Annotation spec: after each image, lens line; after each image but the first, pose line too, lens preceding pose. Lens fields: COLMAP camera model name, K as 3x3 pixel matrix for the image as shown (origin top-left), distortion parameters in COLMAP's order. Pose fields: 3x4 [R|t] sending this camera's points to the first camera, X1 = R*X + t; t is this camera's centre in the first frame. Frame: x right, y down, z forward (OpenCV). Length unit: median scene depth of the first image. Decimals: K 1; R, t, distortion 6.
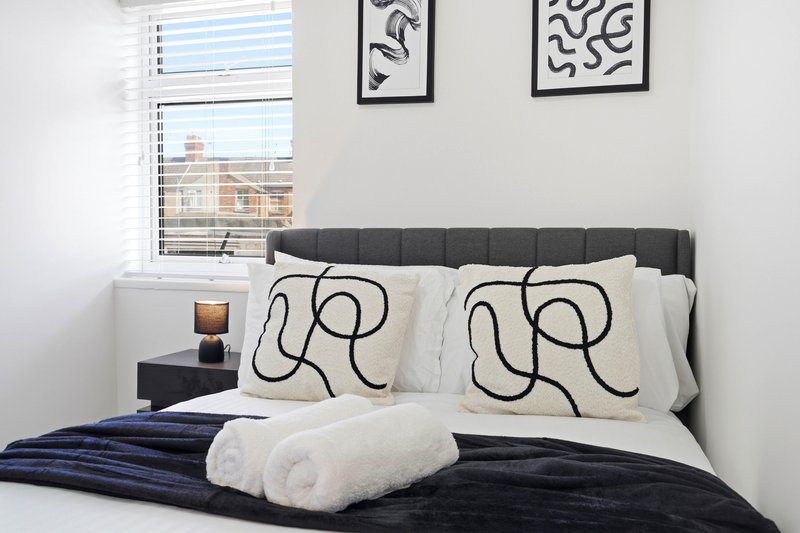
lens RADIAL K [[735.2, 0, 387.6], [0, 735.2, 279.4], [0, 0, 1]] dist [0.001884, 0.000000]
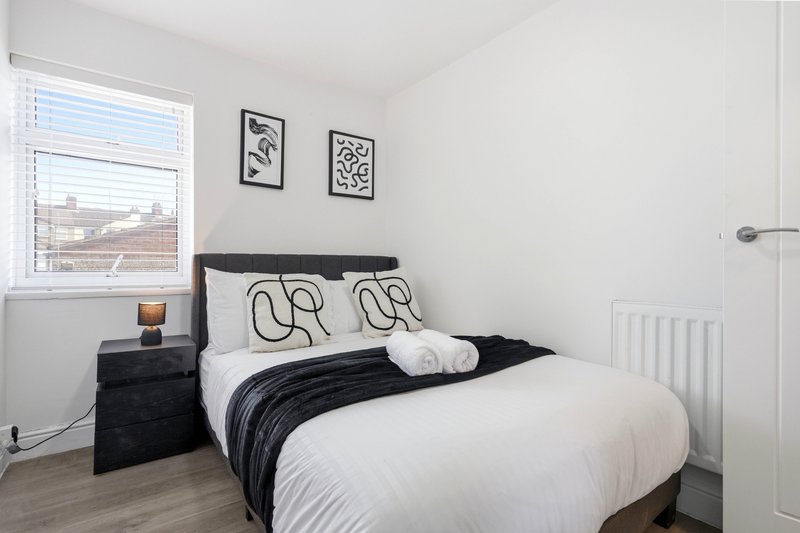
lens RADIAL K [[364.5, 0, 398.9], [0, 364.5, 266.4], [0, 0, 1]] dist [-0.002219, 0.001766]
pose [[0.618546, -0.013294, 0.785636, -0.544552], [0.036921, 0.999244, -0.012160, -0.015951], [-0.784880, 0.036528, 0.618570, 0.181309]]
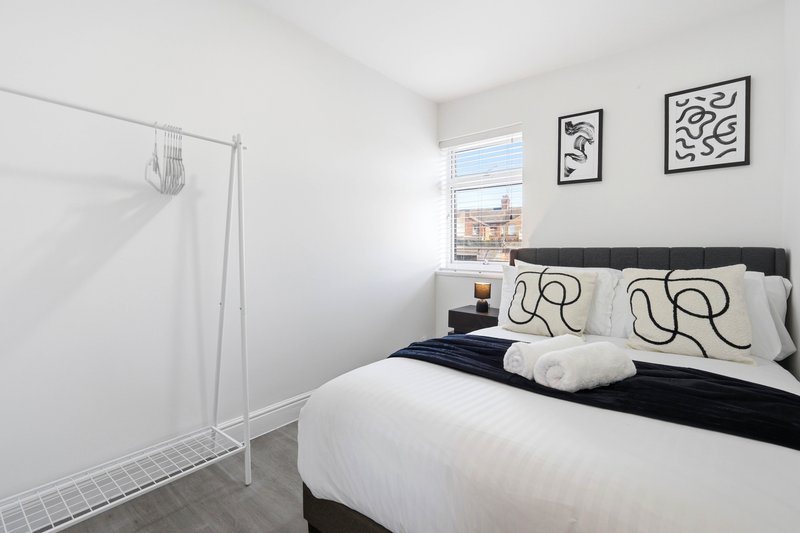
lens RADIAL K [[364.5, 0, 402.6], [0, 364.5, 254.8], [0, 0, 1]] dist [-0.002219, 0.001766]
pose [[0.922777, -0.000113, -0.385334, -0.052689], [-0.015321, 0.999198, -0.036984, -0.009432], [0.385029, 0.040032, 0.922036, -0.057789]]
